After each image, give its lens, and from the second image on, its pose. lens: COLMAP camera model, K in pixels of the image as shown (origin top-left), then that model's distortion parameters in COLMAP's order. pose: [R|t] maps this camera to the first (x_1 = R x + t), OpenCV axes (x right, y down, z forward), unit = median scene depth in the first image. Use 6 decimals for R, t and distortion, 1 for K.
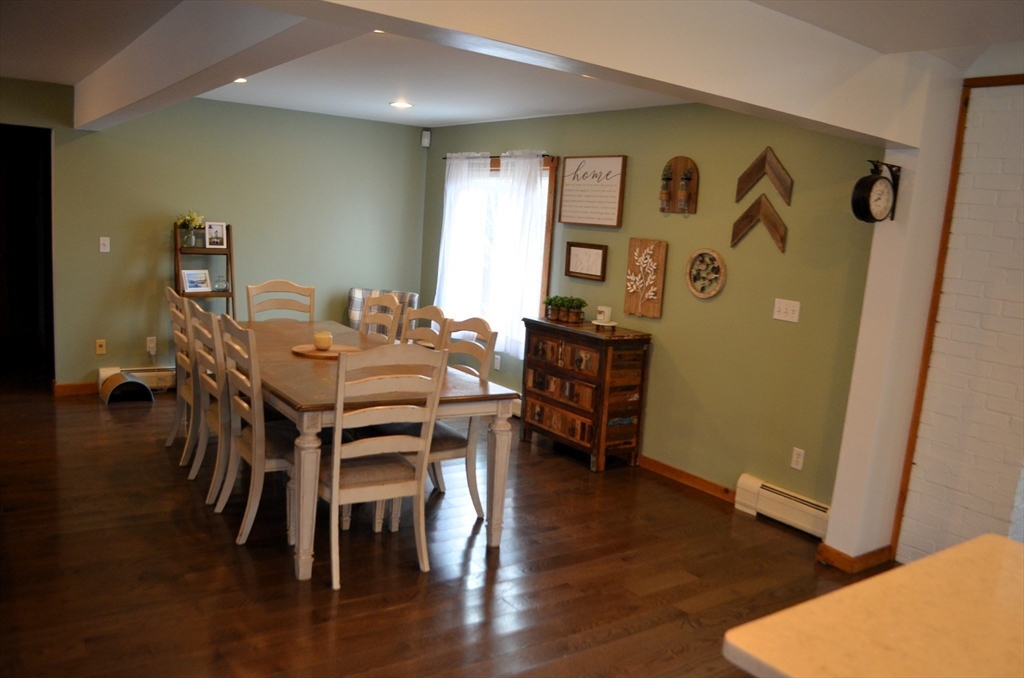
lens RADIAL K [[801.8, 0, 515.1], [0, 801.8, 369.1], [0, 0, 1]] dist [-0.076464, -0.009158]
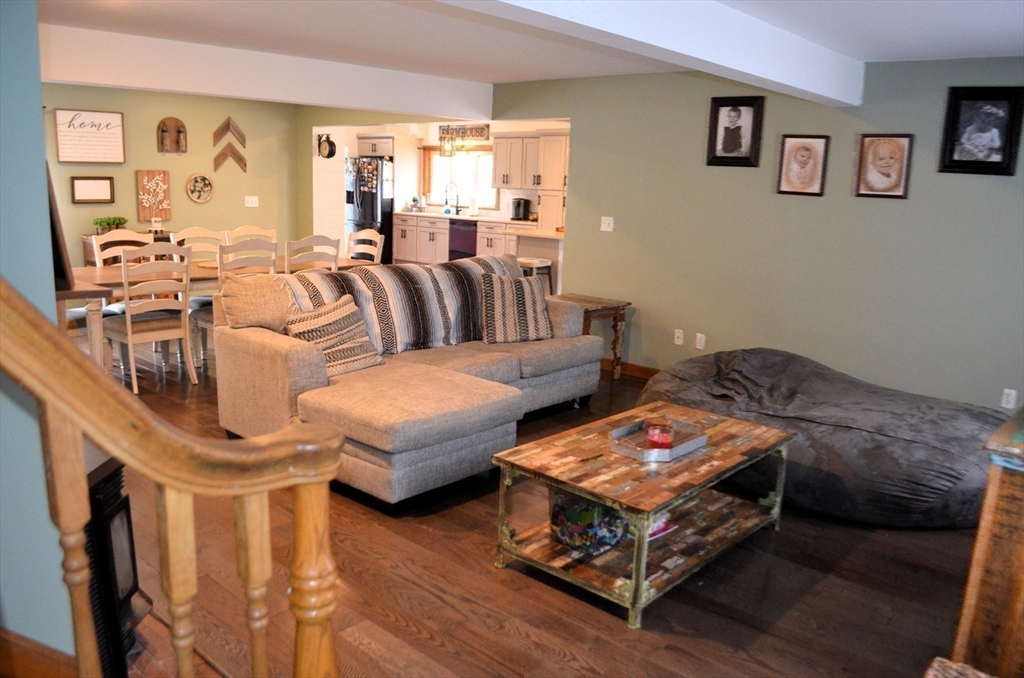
lens RADIAL K [[801.8, 0, 515.1], [0, 801.8, 369.1], [0, 0, 1]] dist [-0.076464, -0.009158]
pose [[-0.197213, -0.307154, 0.931002, -1.258091], [0.128653, 0.933331, 0.335174, -0.187757], [-0.971882, 0.185877, -0.144548, 0.522277]]
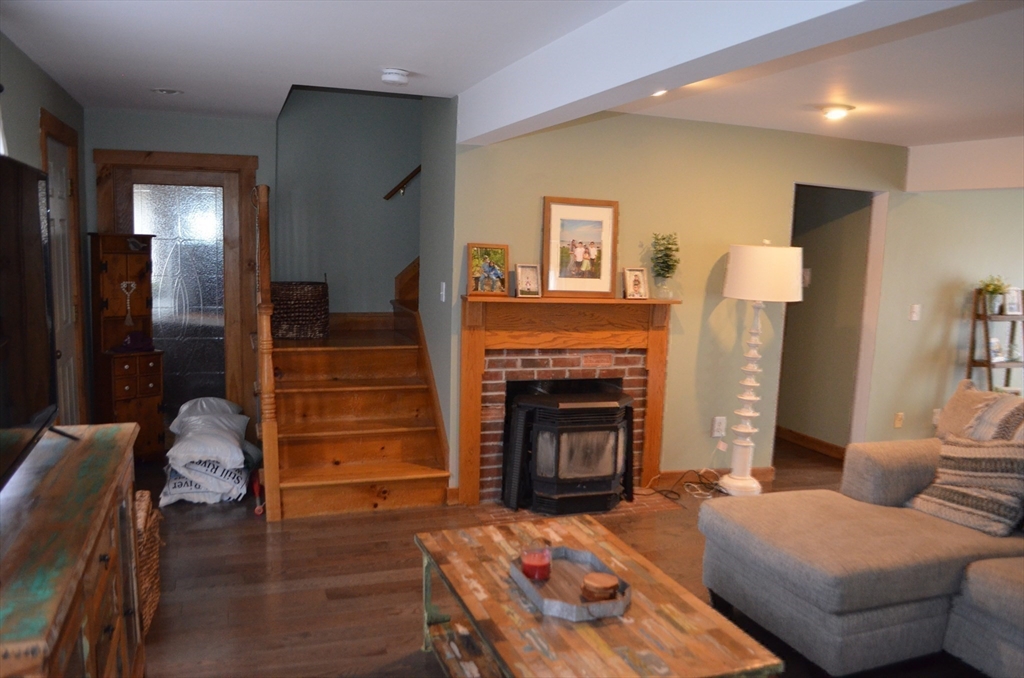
lens RADIAL K [[801.8, 0, 515.1], [0, 801.8, 369.1], [0, 0, 1]] dist [-0.076464, -0.009158]
pose [[0.960066, 0.003409, -0.279752, -0.710006], [-0.014563, 0.999179, -0.037802, -0.047381], [0.279393, 0.040367, 0.959328, -0.040249]]
